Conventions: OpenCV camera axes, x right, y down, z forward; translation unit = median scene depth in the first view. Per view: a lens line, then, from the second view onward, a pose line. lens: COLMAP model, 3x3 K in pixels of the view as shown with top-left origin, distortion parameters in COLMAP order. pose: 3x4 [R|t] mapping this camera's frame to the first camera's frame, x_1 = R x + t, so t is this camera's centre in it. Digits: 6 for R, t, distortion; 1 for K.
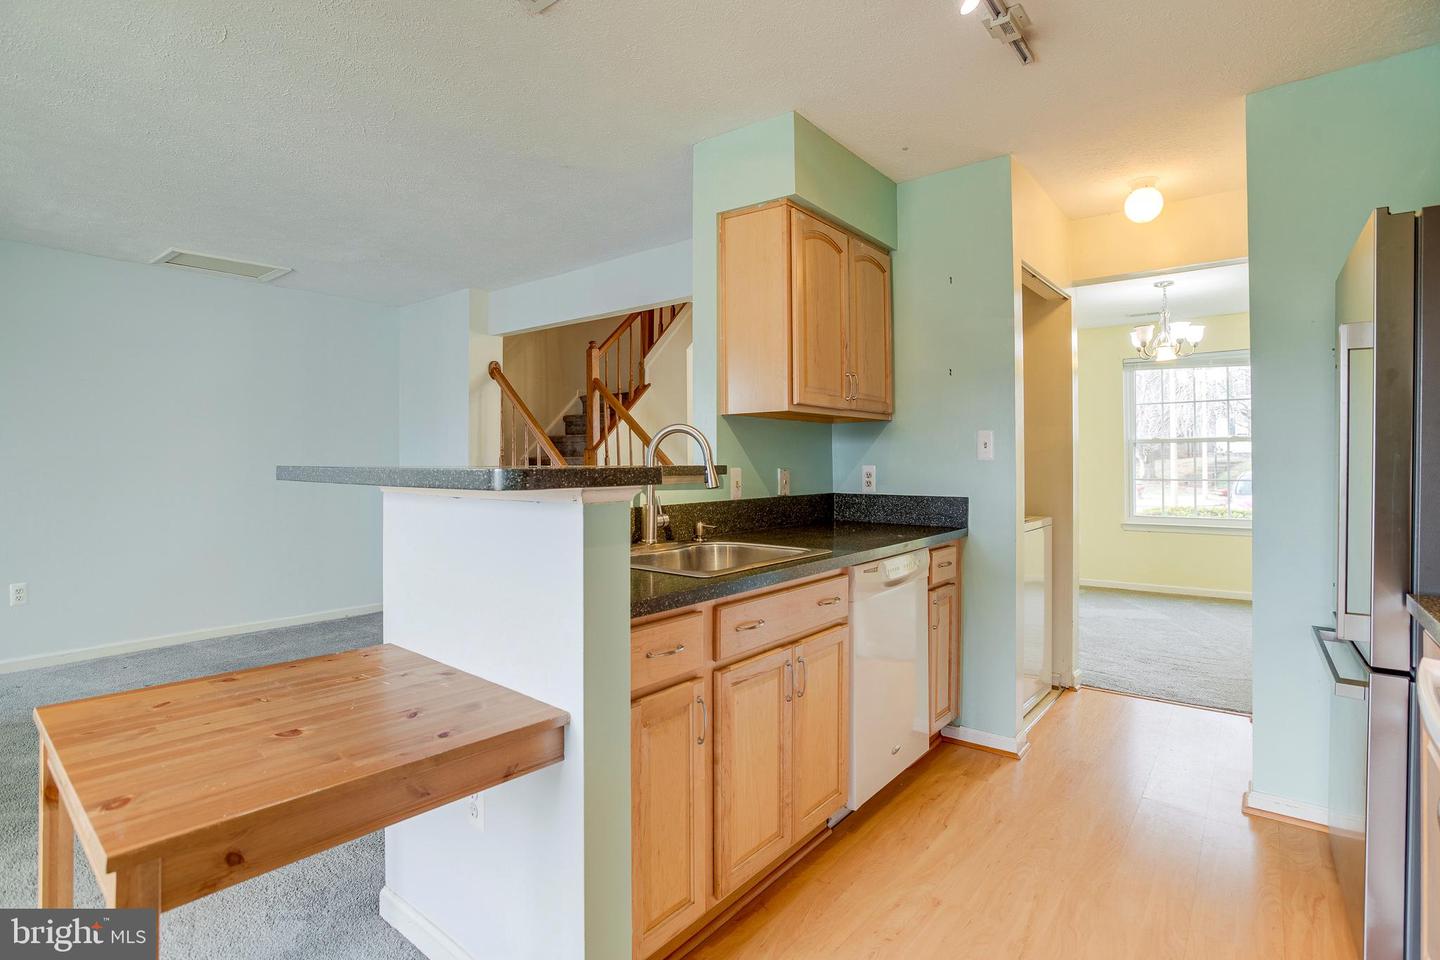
lens RADIAL K [[715.0, 0, 720.6], [0, 715.0, 449.1], [0, 0, 1]] dist [-0.044716, 0.001421]
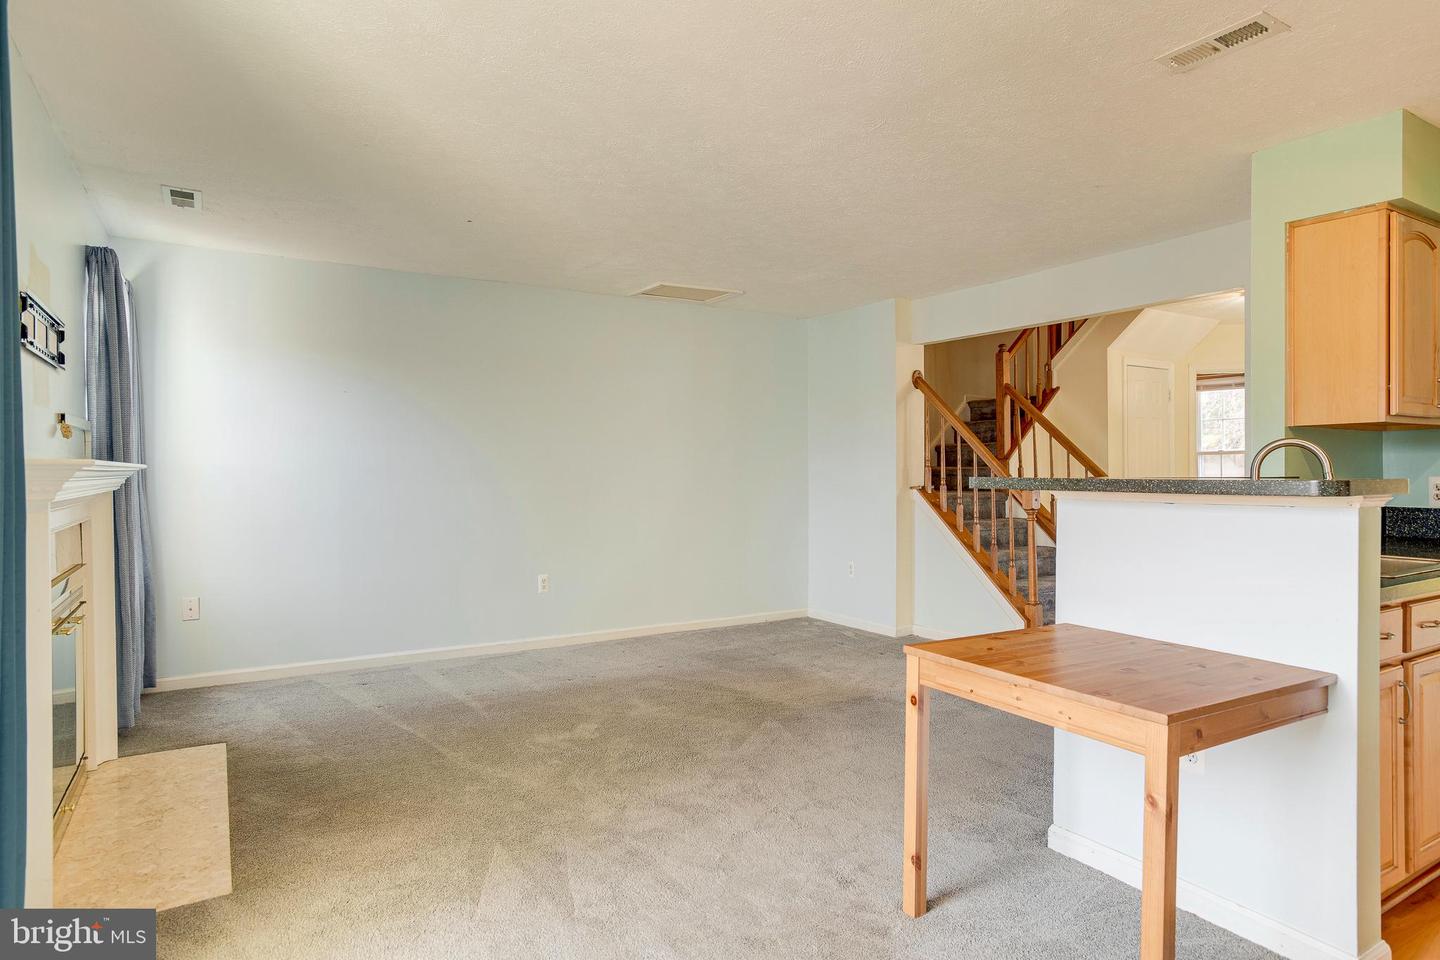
lens RADIAL K [[828.2, 0, 719.8], [0, 828.2, 475.6], [0, 0, 1]] dist [-0.054503, 0.048316]
pose [[0.941405, 0.002738, -0.337268, -0.257795], [0.005194, 0.999731, 0.022616, -0.006165], [0.337239, -0.023043, 0.941137, -0.244836]]
